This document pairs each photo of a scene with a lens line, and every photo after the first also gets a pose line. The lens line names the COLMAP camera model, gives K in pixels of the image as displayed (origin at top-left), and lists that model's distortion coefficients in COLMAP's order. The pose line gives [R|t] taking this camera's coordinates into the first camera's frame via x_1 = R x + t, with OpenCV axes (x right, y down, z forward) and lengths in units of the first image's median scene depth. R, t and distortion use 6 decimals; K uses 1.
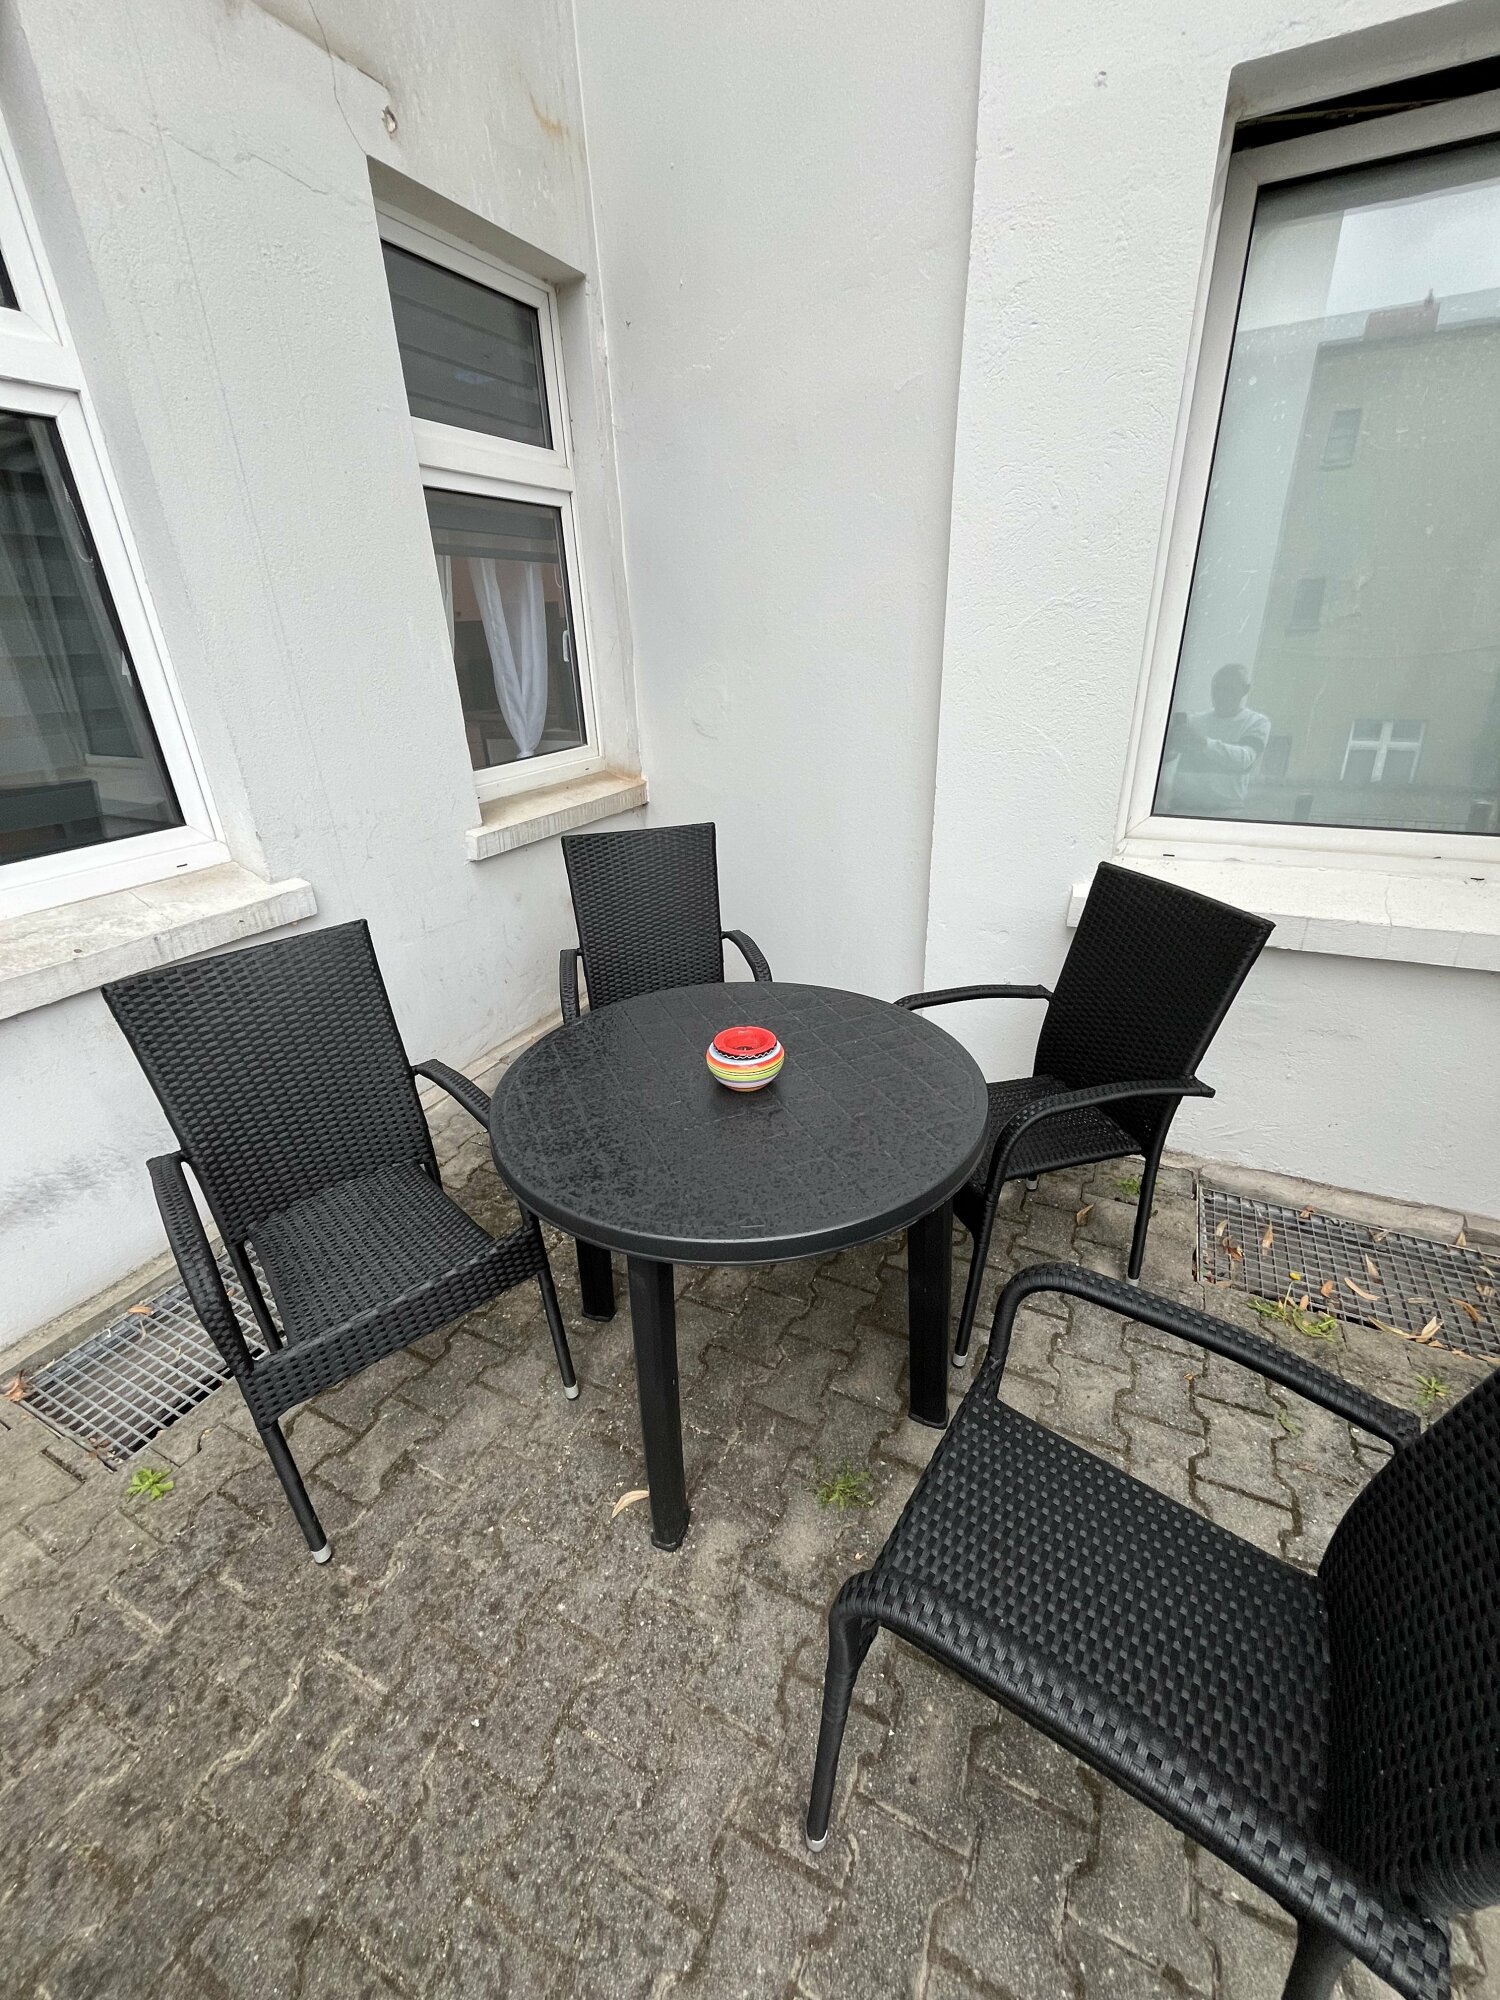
lens RADIAL K [[809.2, 0, 753.0], [0, 809.2, 1004.2], [0, 0, 1]] dist [-0.001960, -0.000689]
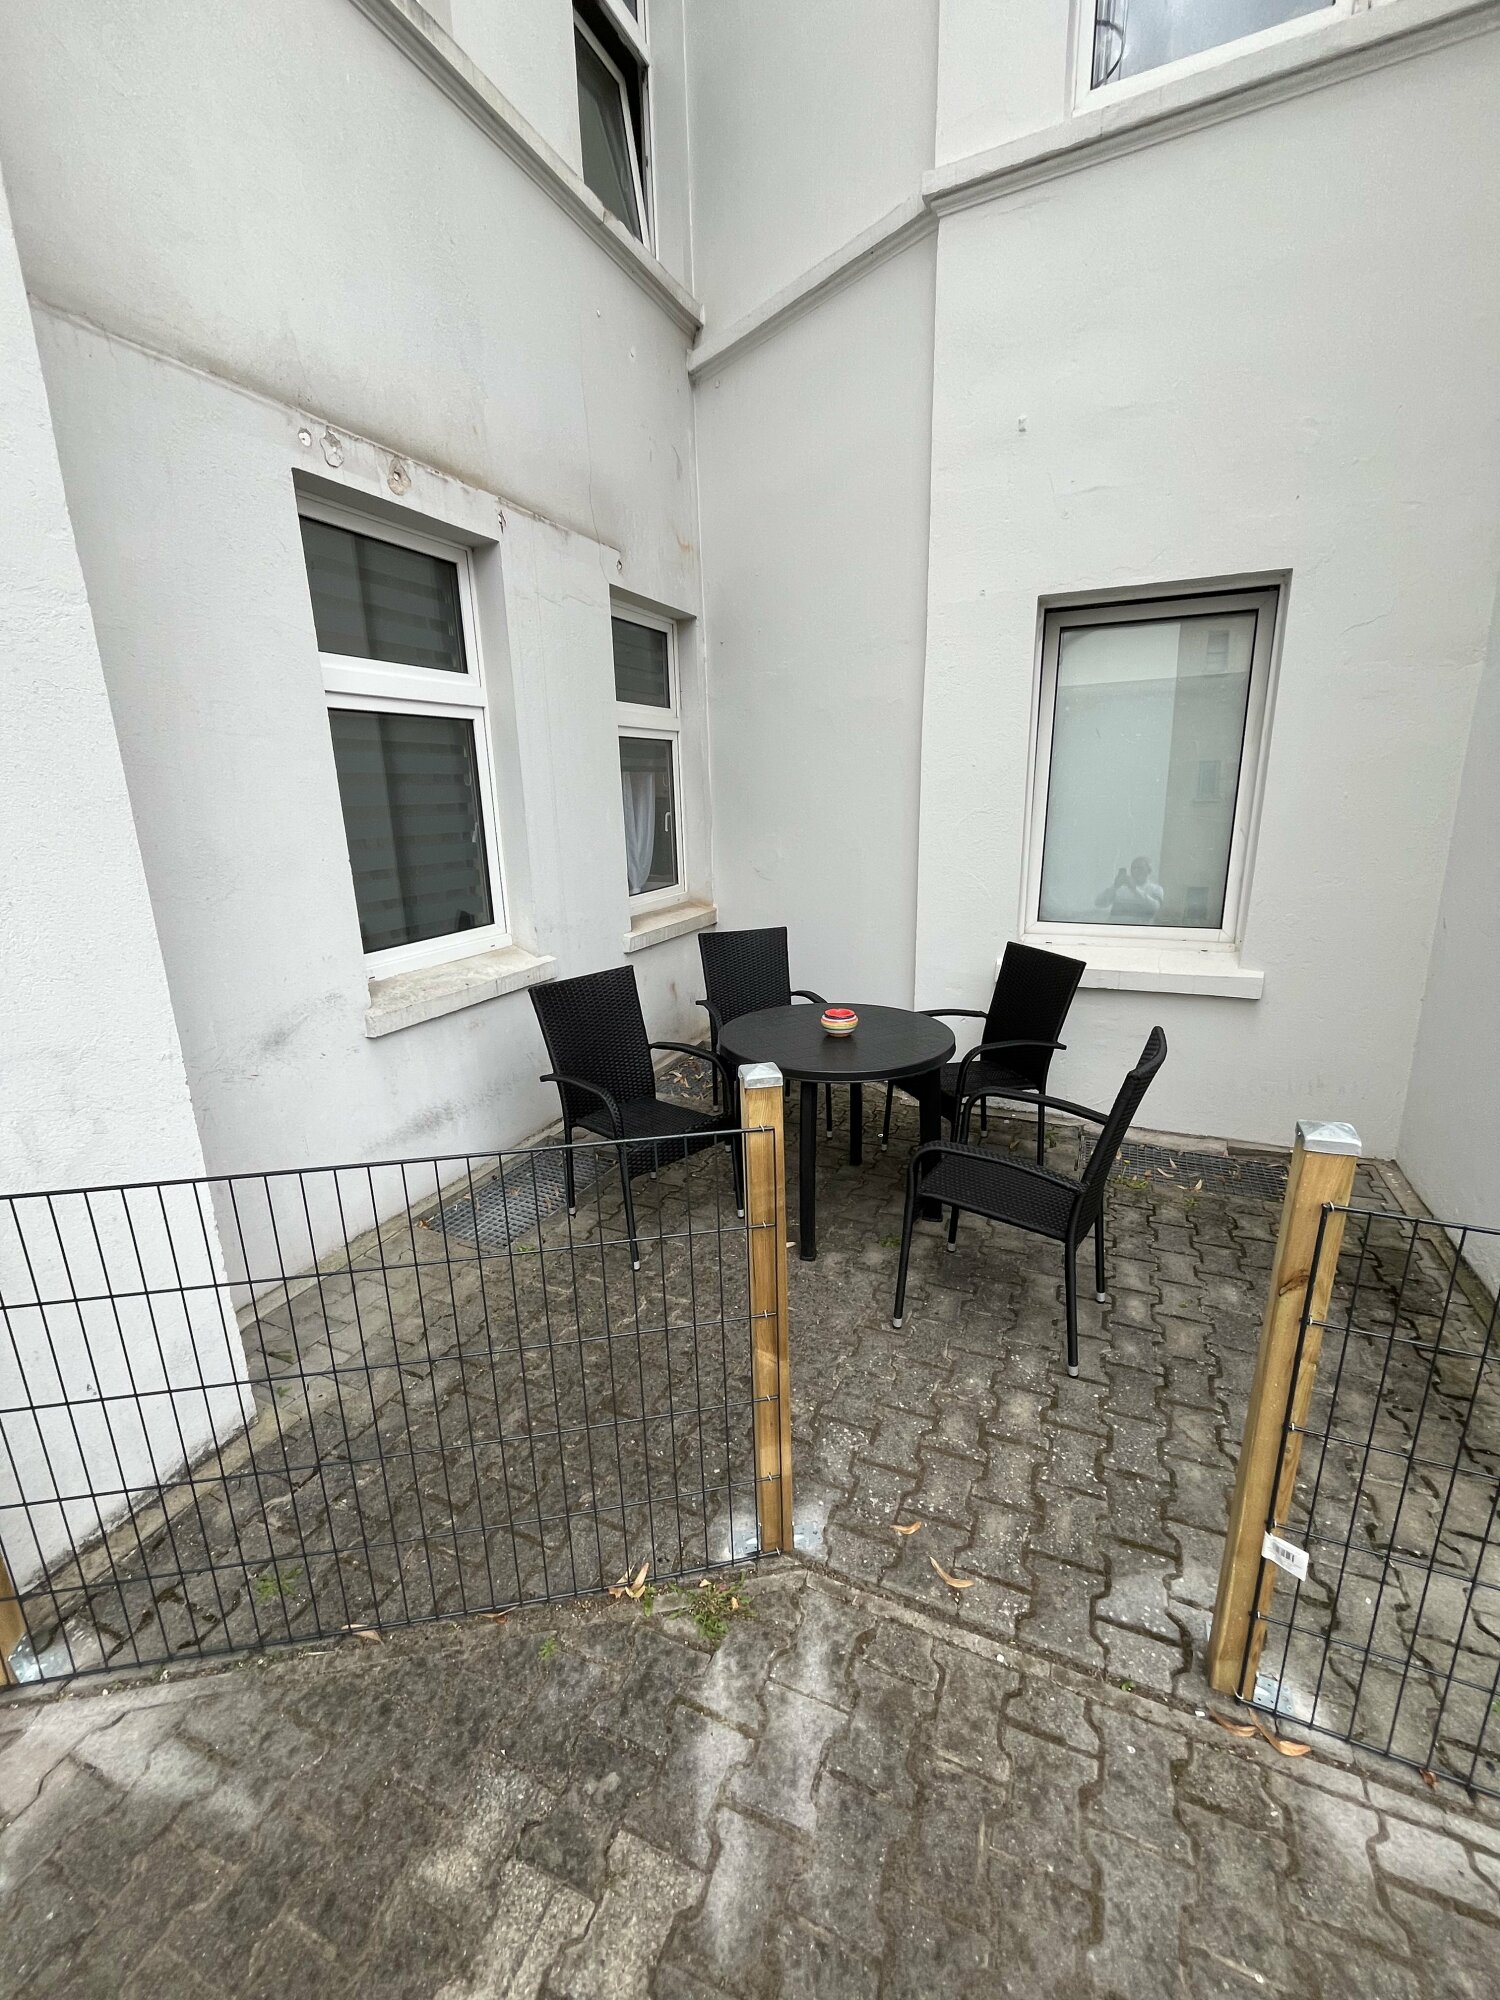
lens RADIAL K [[809.2, 0, 753.0], [0, 809.2, 1004.2], [0, 0, 1]] dist [-0.001960, -0.000689]
pose [[0.999132, -0.000251, 0.041657, -0.211388], [0.007483, 0.984797, -0.173549, 0.253301], [-0.040980, 0.173710, 0.983944, -0.701697]]
